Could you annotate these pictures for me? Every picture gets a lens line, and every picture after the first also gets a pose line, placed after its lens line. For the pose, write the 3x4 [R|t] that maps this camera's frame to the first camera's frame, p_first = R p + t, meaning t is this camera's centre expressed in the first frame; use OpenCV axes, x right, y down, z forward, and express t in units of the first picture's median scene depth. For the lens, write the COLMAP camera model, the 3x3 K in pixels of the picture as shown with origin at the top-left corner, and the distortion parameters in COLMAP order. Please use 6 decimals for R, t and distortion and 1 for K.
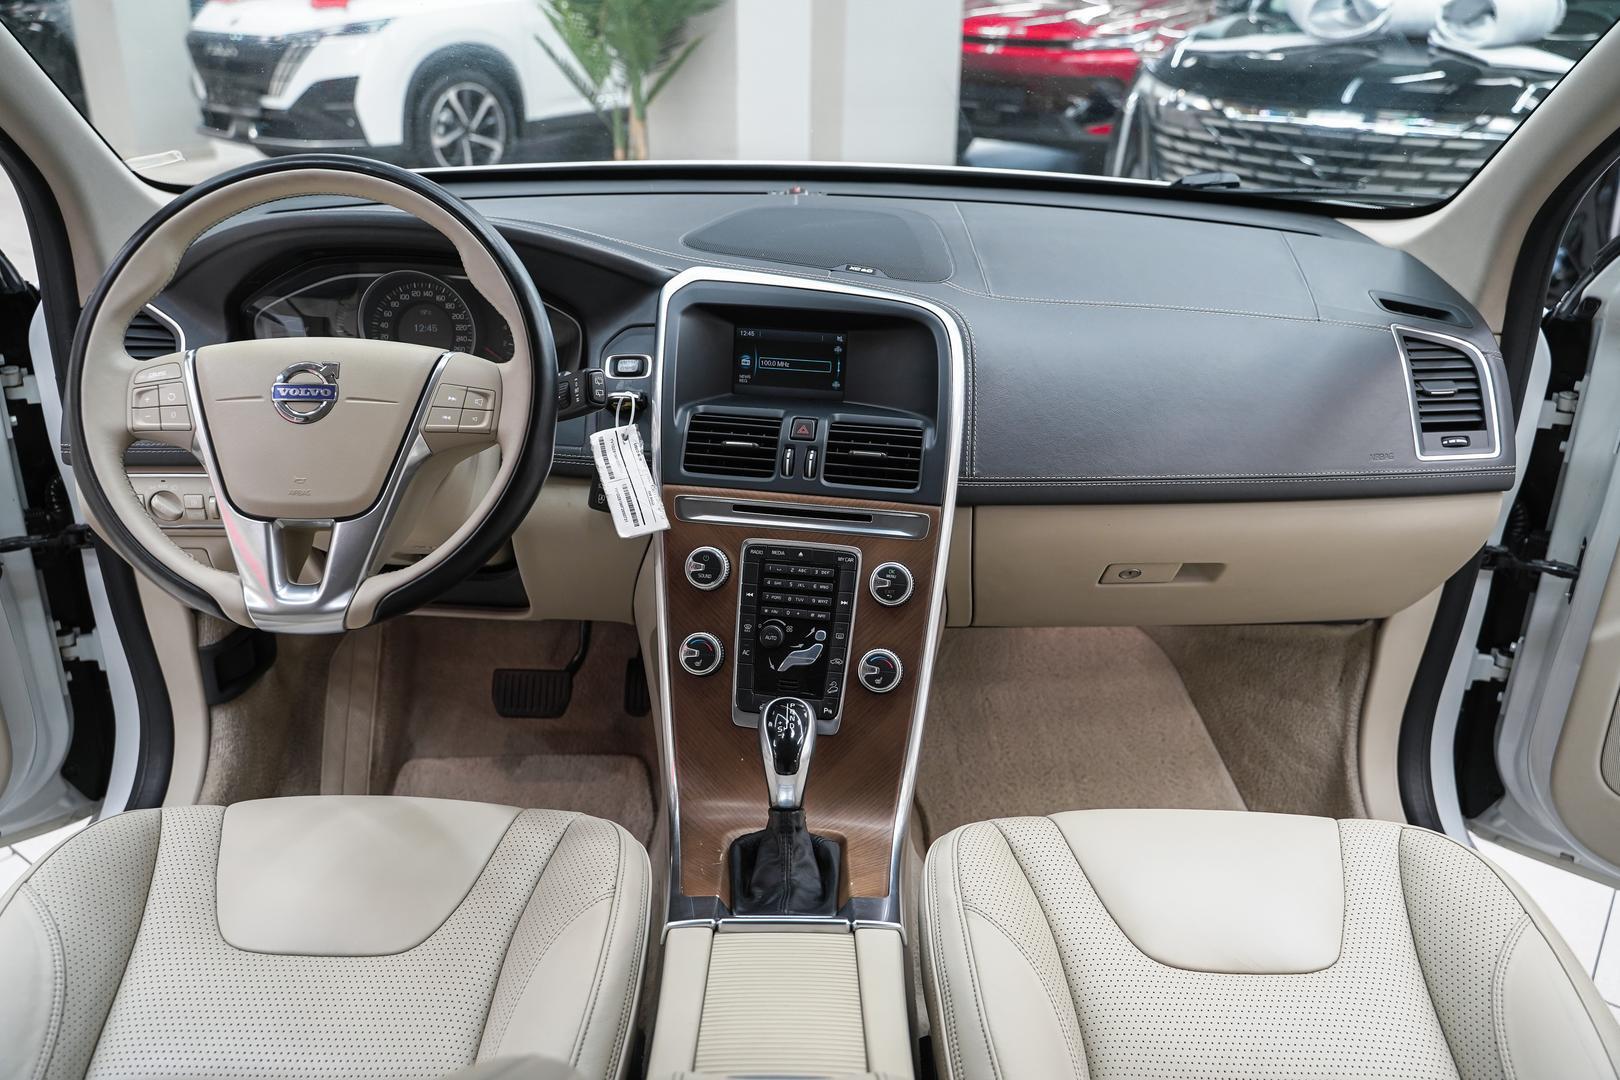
lens RADIAL K [[1303.8, 0, 801.9], [0, 1303.8, 535.4], [0, 0, 1]] dist [-0.008051, 0.002176]
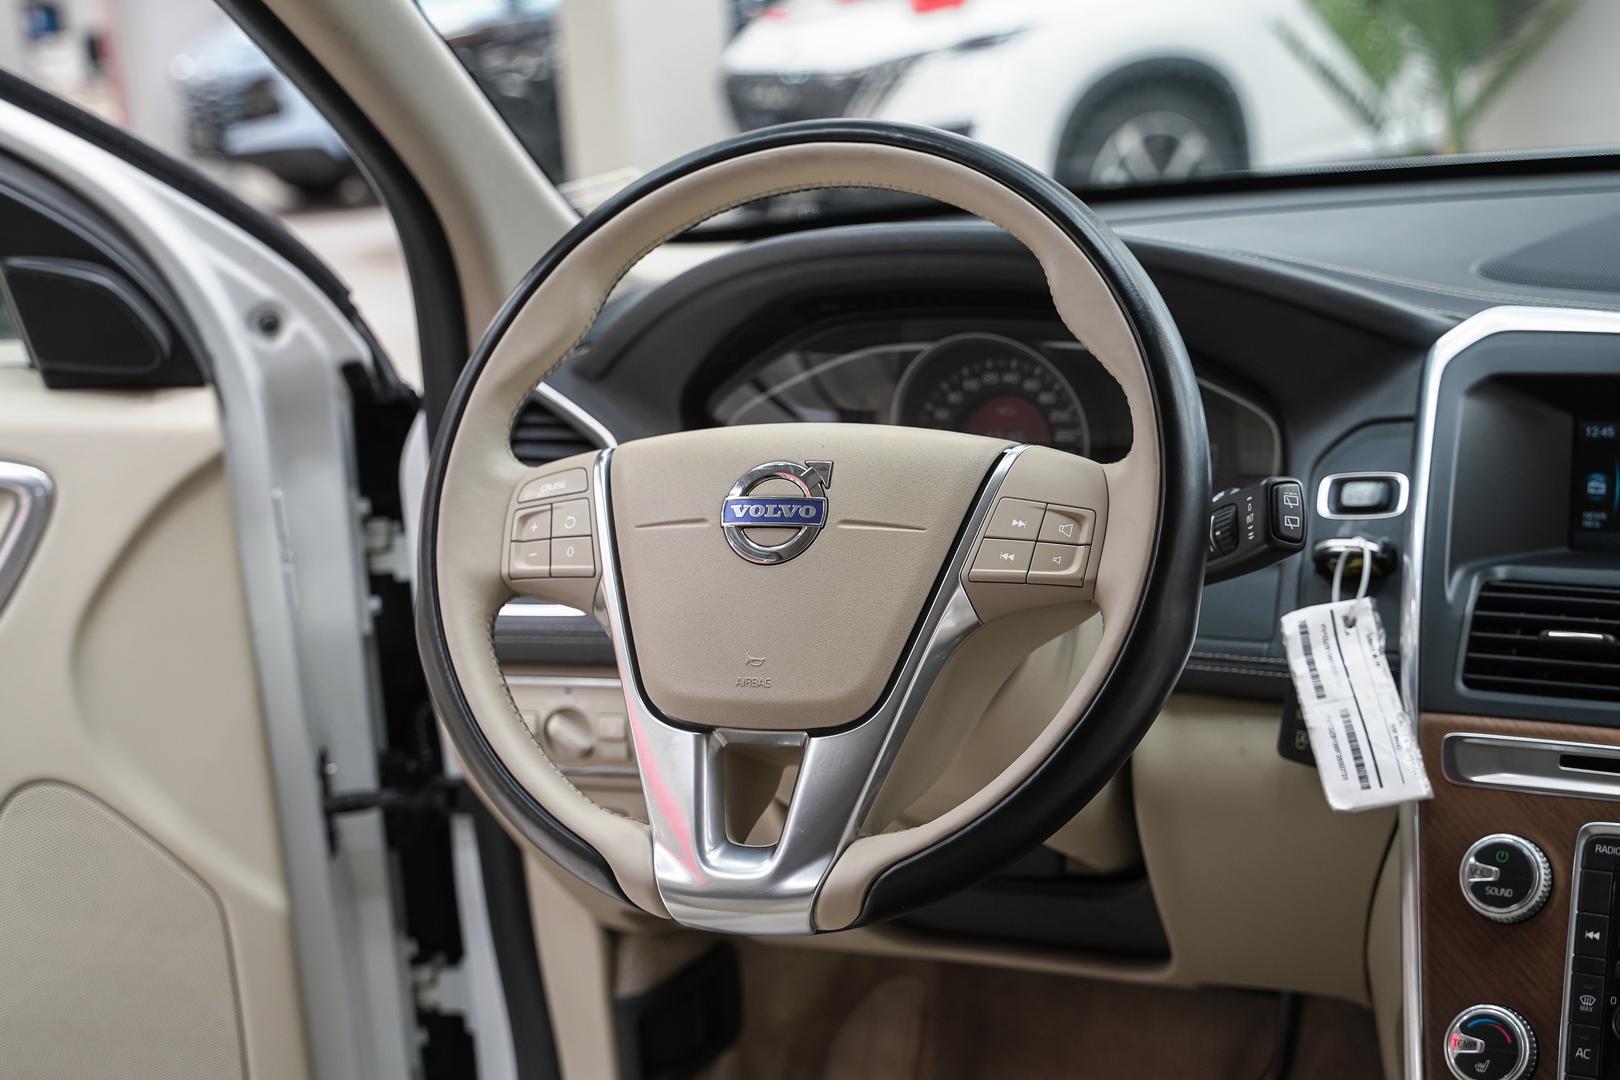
lens RADIAL K [[2381.5, 0, 816.4], [0, 2381.5, 547.6], [0, 0, 1]] dist [0.016709, 0.000000]
pose [[0.925273, -0.001815, -0.379296, 0.029917], [-0.059105, 0.987083, -0.148907, 0.050185], [0.374668, 0.160198, 0.913215, 0.034813]]
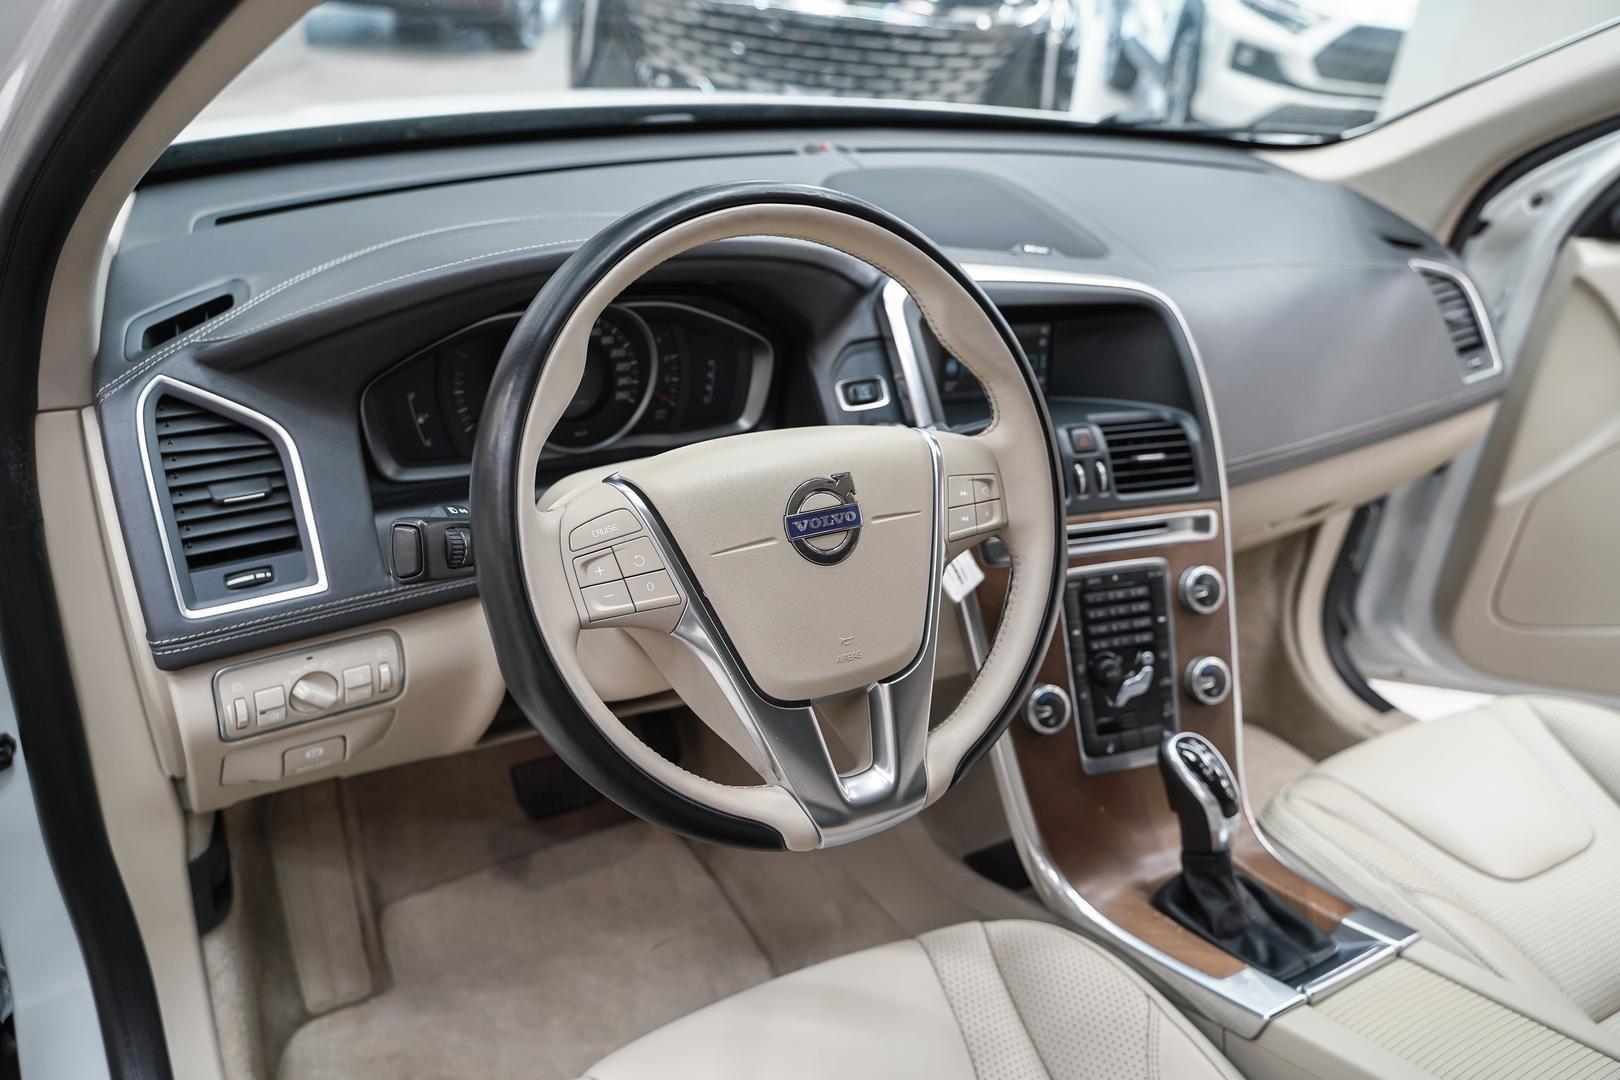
lens RADIAL K [[1303.8, 0, 811.5], [0, 1303.8, 543.8], [0, 0, 1]] dist [-0.008051, 0.002176]
pose [[0.848791, -0.192541, 0.492425, -0.603181], [0.137841, 0.979712, 0.145478, -0.164703], [-0.510445, -0.055604, 0.858111, 0.304539]]
